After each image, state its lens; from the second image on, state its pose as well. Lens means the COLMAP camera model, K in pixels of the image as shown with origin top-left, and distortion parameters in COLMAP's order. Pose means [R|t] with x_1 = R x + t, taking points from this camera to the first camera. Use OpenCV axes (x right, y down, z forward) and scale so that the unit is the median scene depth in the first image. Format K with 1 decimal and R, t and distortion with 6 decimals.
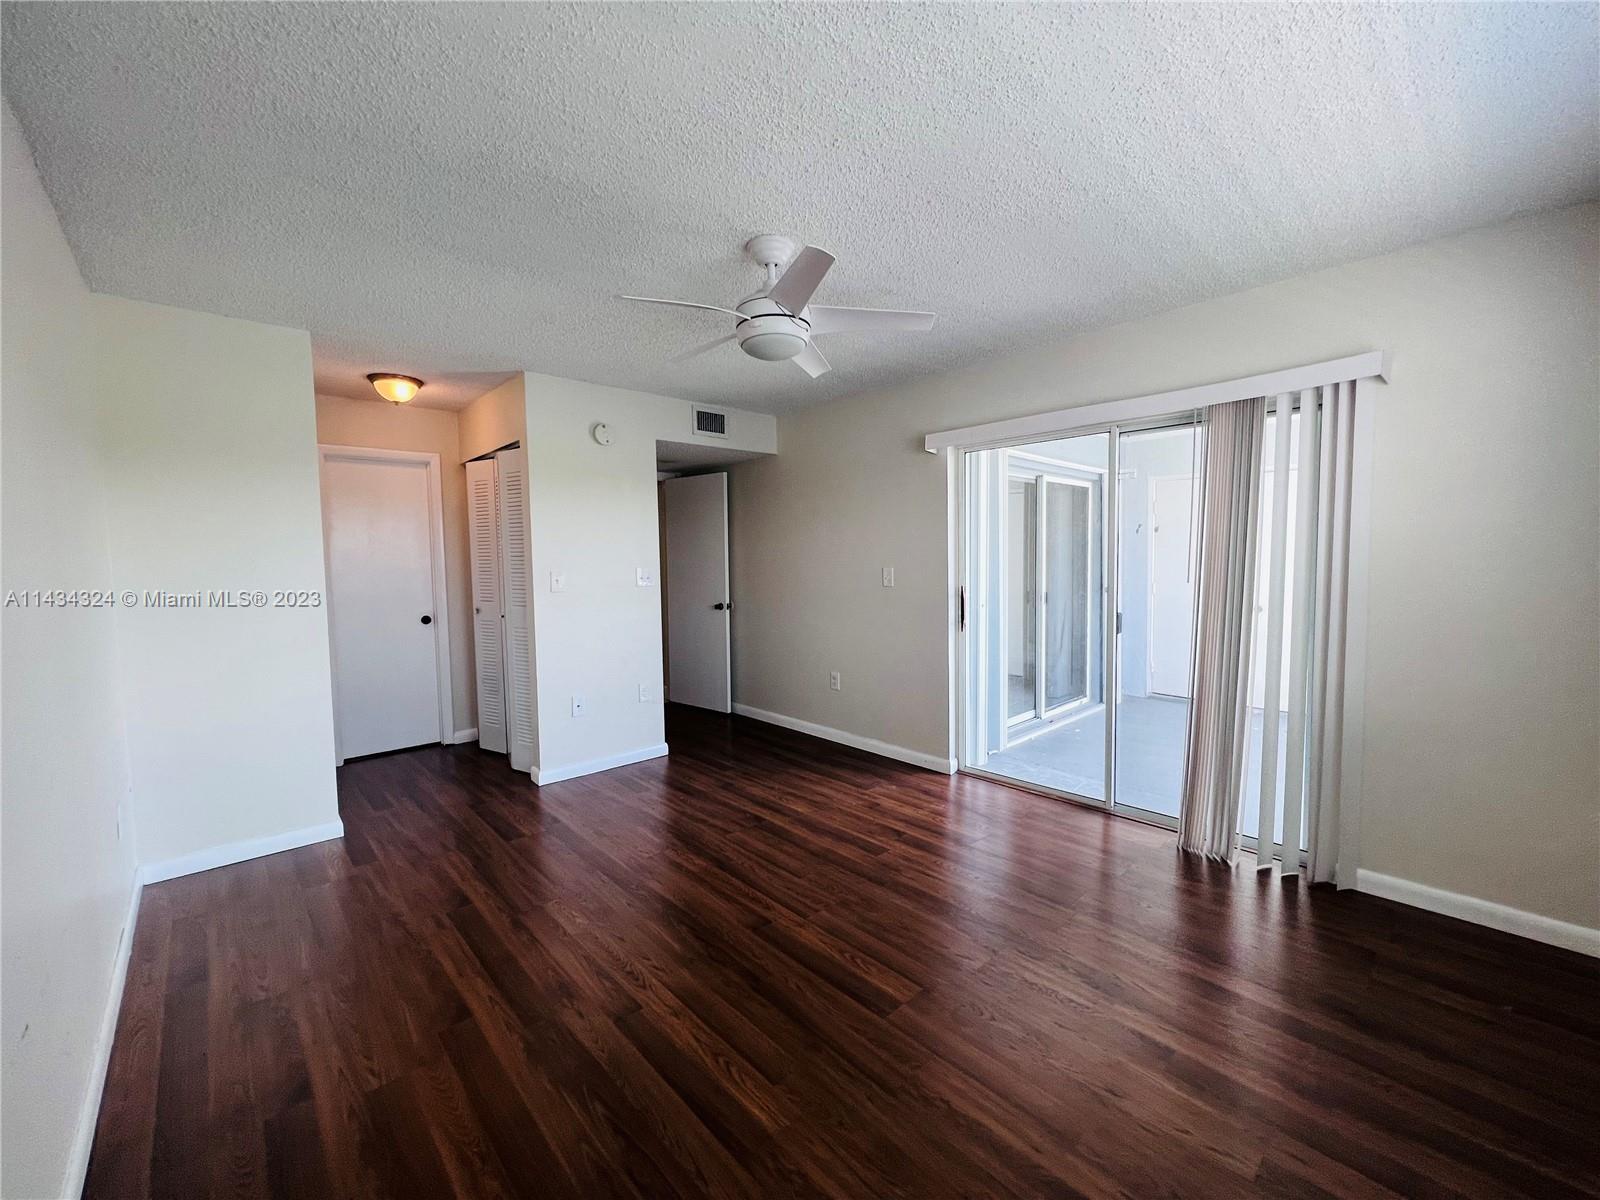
lens RADIAL K [[649.8, 0, 806.5], [0, 649.8, 594.8], [0, 0, 1]] dist [-0.001505, -0.000045]
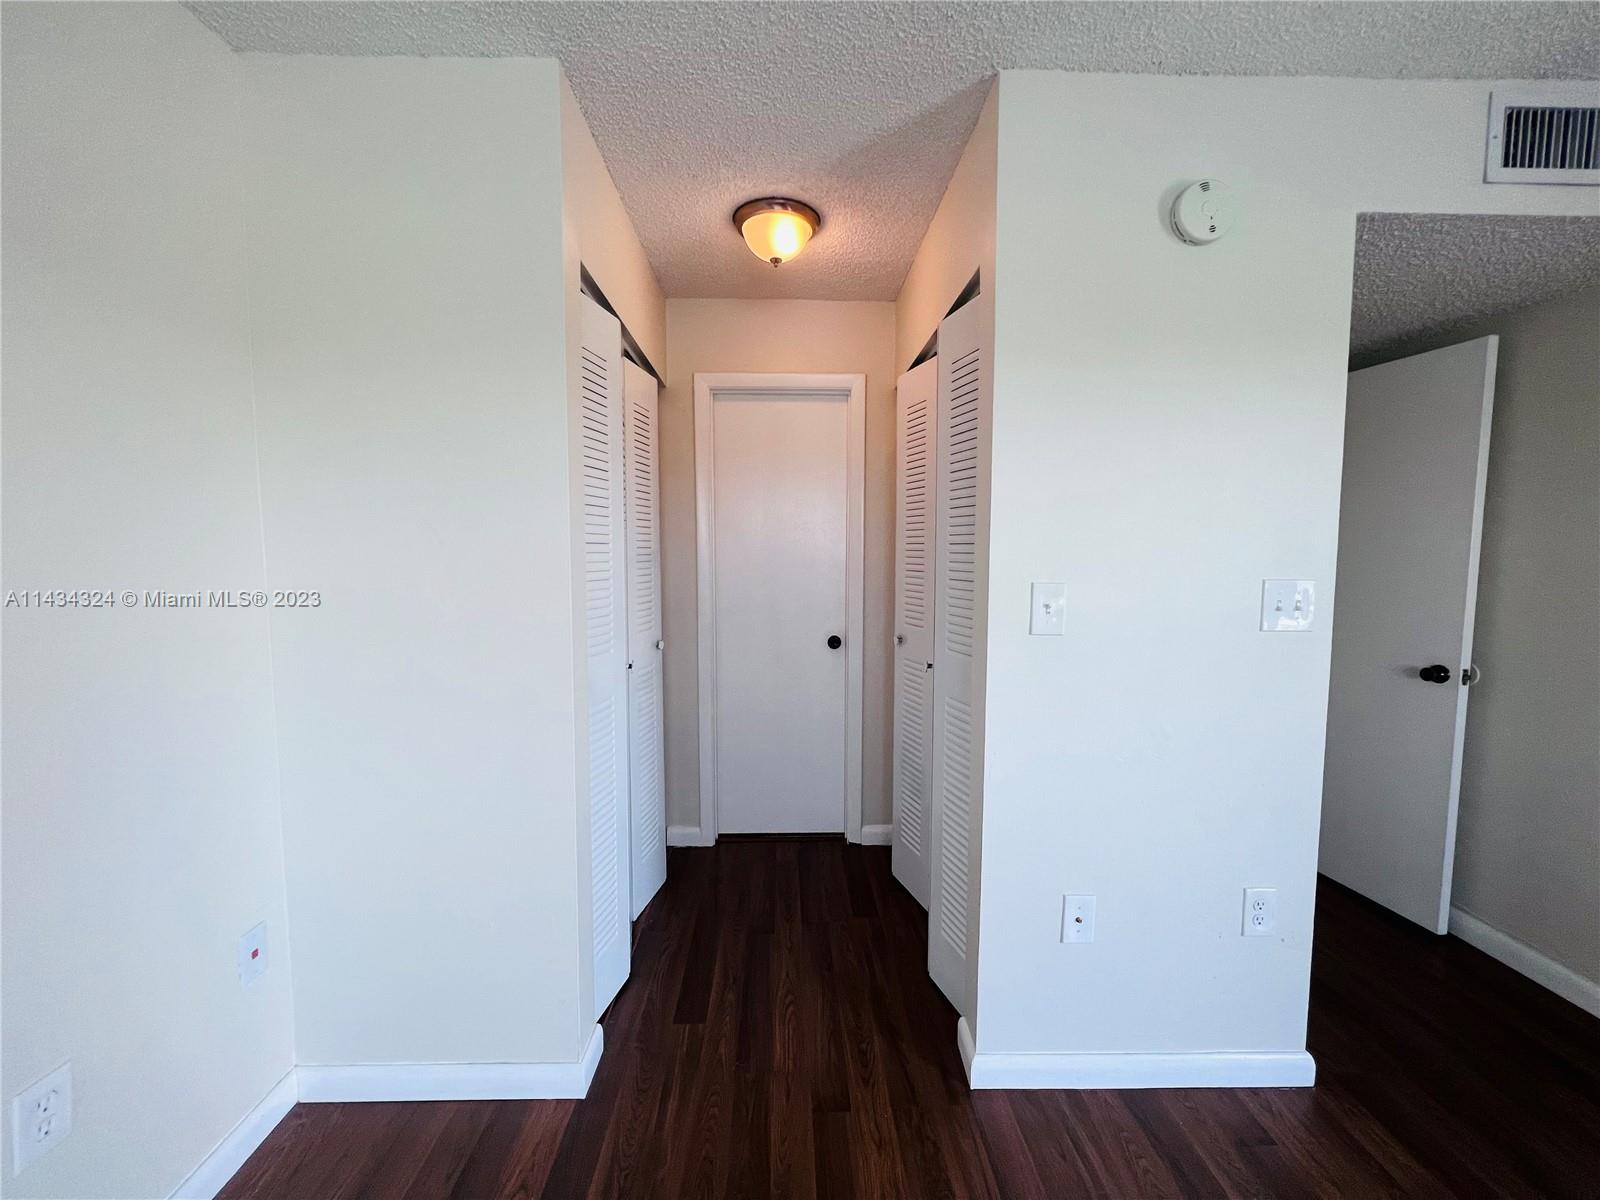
lens RADIAL K [[642.8, 0, 797.3], [0, 642.8, 598.2], [0, 0, 1]] dist [-0.002854, 0.000511]
pose [[0.748625, 0.066914, -0.659609, -0.208159], [-0.052895, 0.997751, 0.041183, -0.030256], [0.660880, 0.004059, 0.750480, 0.524408]]
